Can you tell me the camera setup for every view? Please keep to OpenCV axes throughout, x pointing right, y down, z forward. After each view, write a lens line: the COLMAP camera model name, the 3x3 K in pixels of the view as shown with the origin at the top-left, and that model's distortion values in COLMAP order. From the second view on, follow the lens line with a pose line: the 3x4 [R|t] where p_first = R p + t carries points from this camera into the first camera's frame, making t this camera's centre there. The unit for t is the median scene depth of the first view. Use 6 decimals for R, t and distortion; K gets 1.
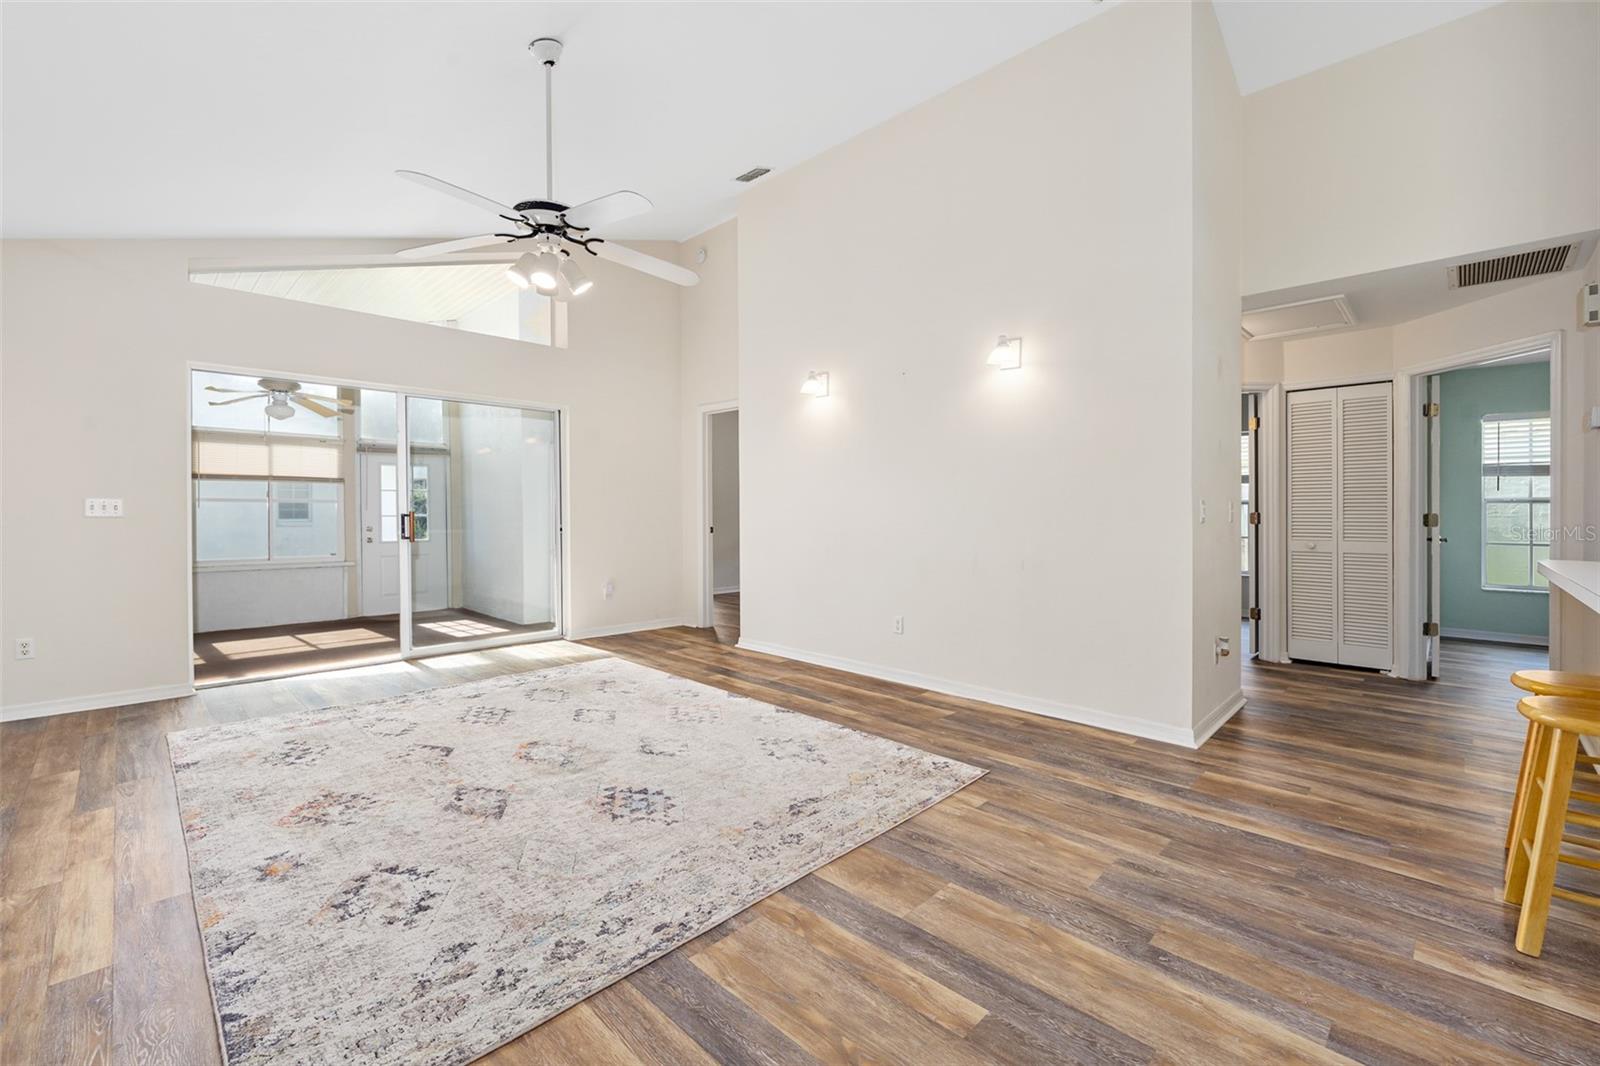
lens RADIAL K [[663.1, 0, 798.3], [0, 663.1, 511.4], [0, 0, 1]] dist [-0.004313, -0.000563]
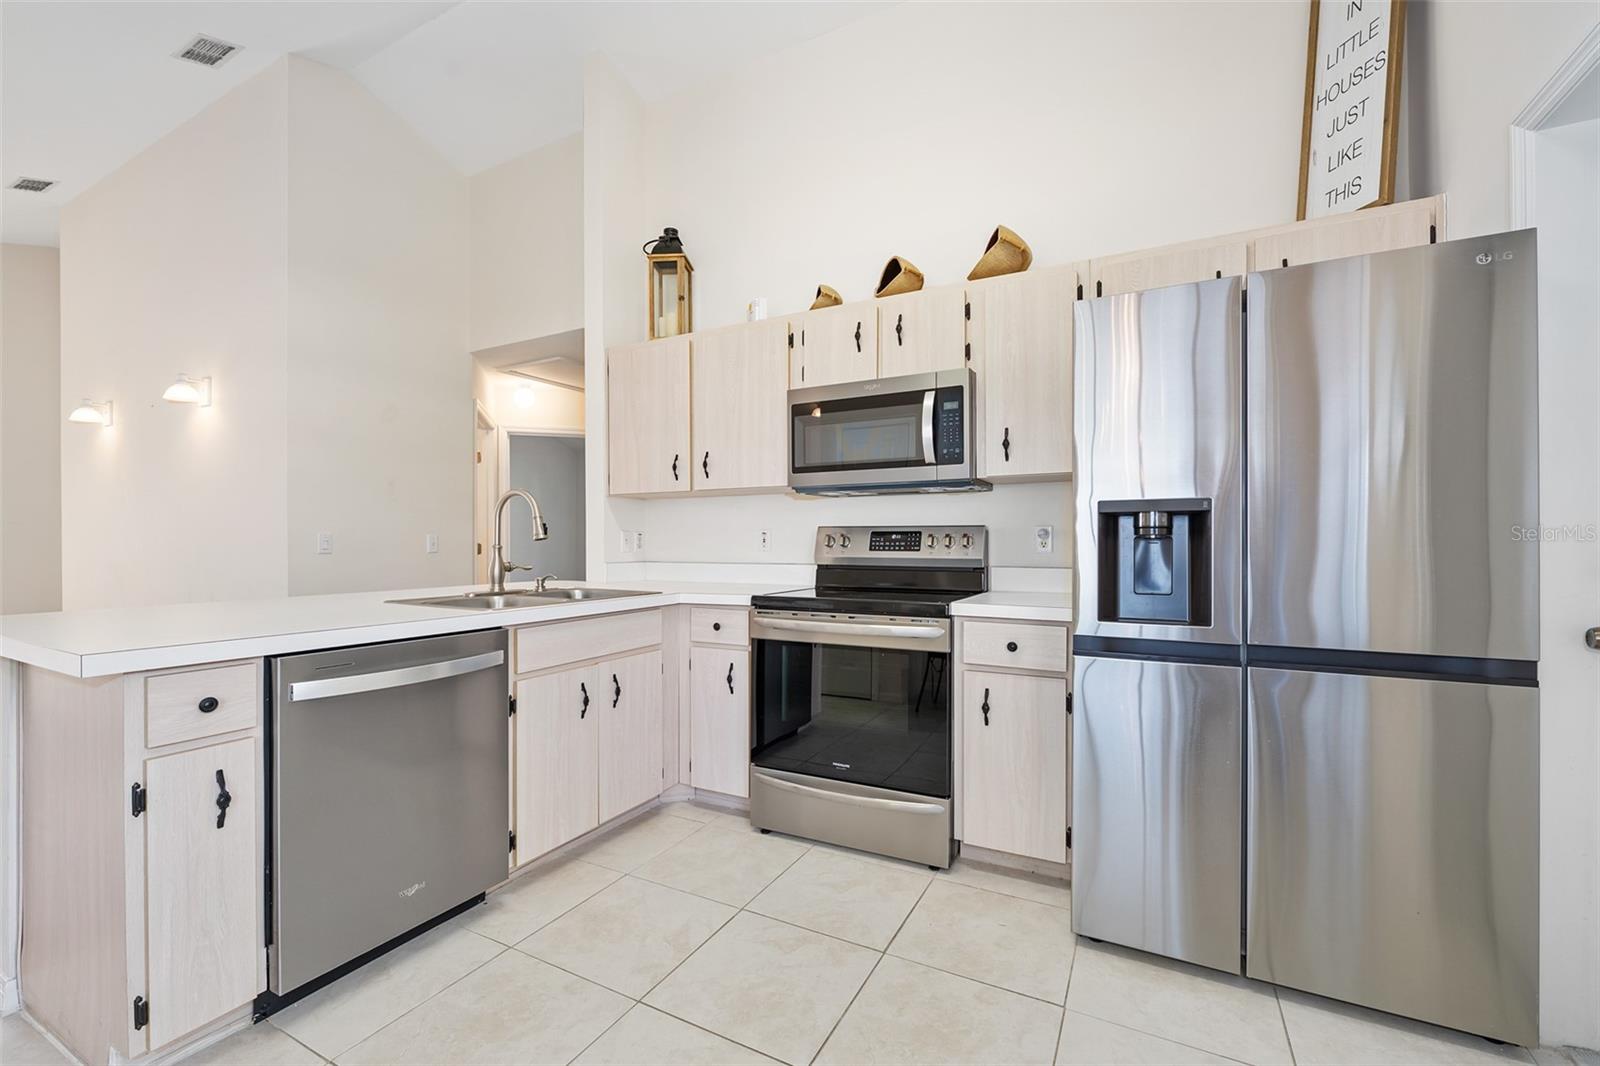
lens RADIAL K [[670.3, 0, 778.3], [0, 670.3, 541.7], [0, 0, 1]] dist [-0.010255, -0.000175]
pose [[0.961278, -0.005523, 0.275524, 1.232196], [0.006236, 0.999979, -0.001710, 0.002909], [-0.275509, 0.003362, 0.961293, -0.317418]]
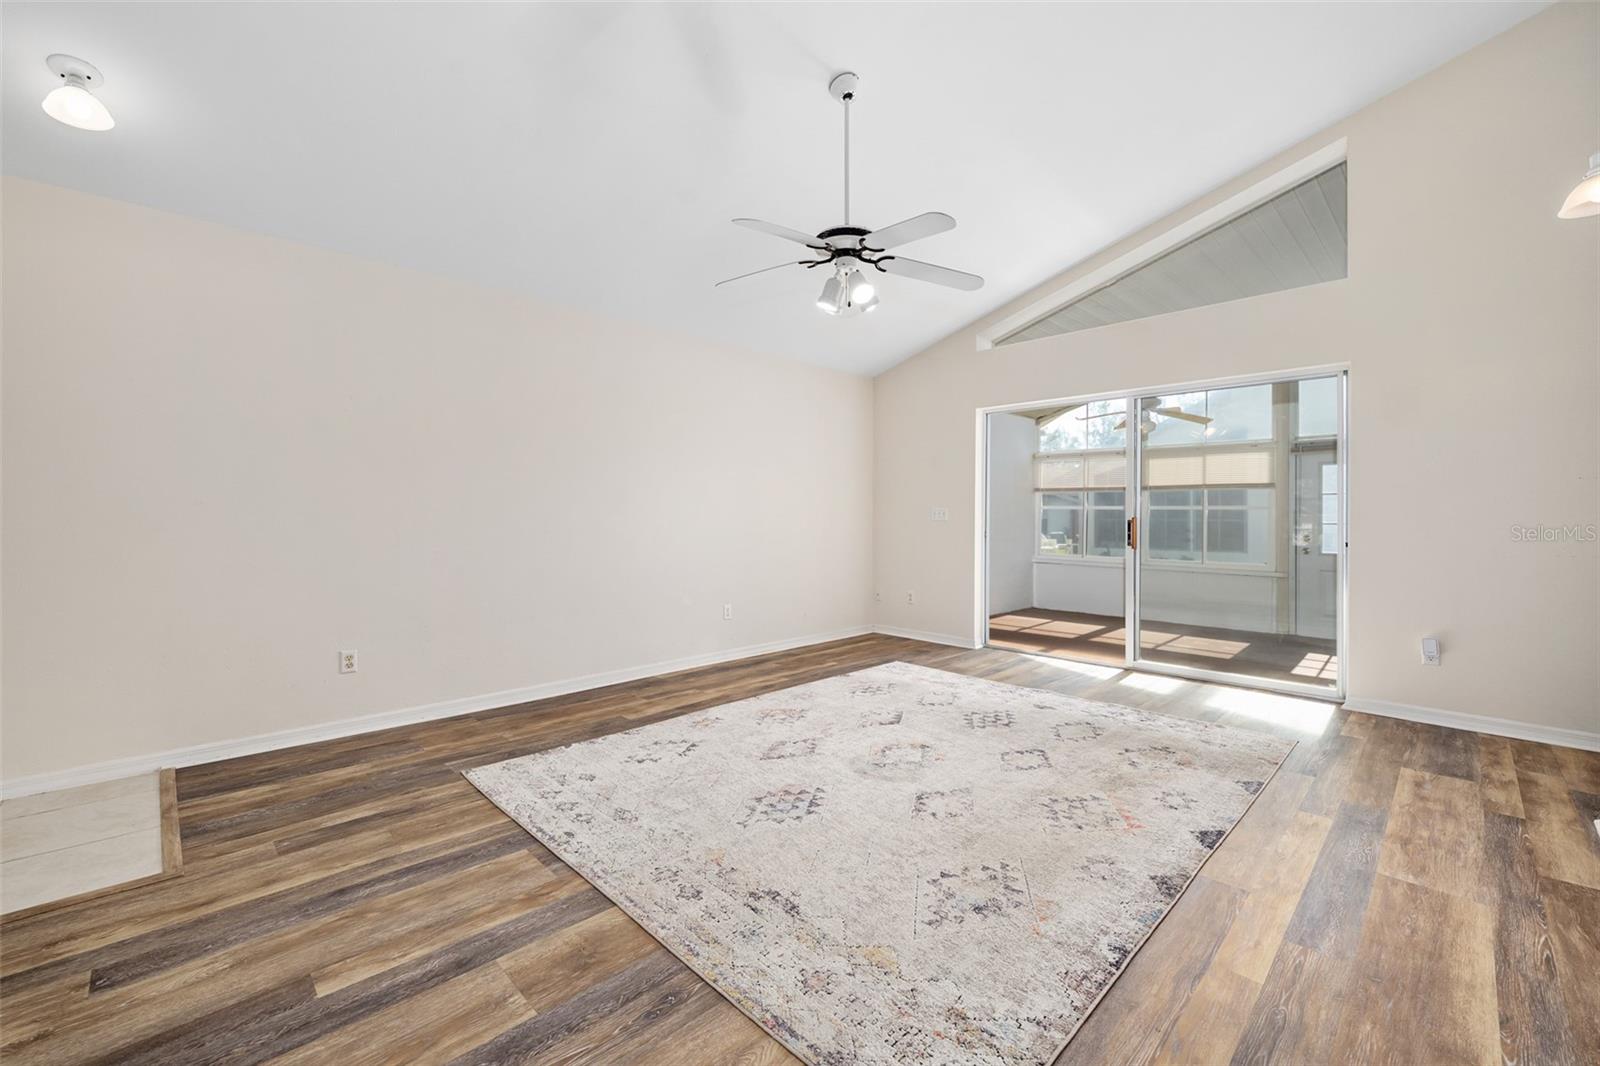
lens RADIAL K [[663.1, 0, 798.3], [0, 663.1, 511.4], [0, 0, 1]] dist [-0.004313, -0.000563]
pose [[-0.012108, -0.008232, -0.999893, 0.730844], [-0.004295, 0.999957, -0.008181, 0.002010], [0.999917, 0.004195, -0.012143, 0.977768]]
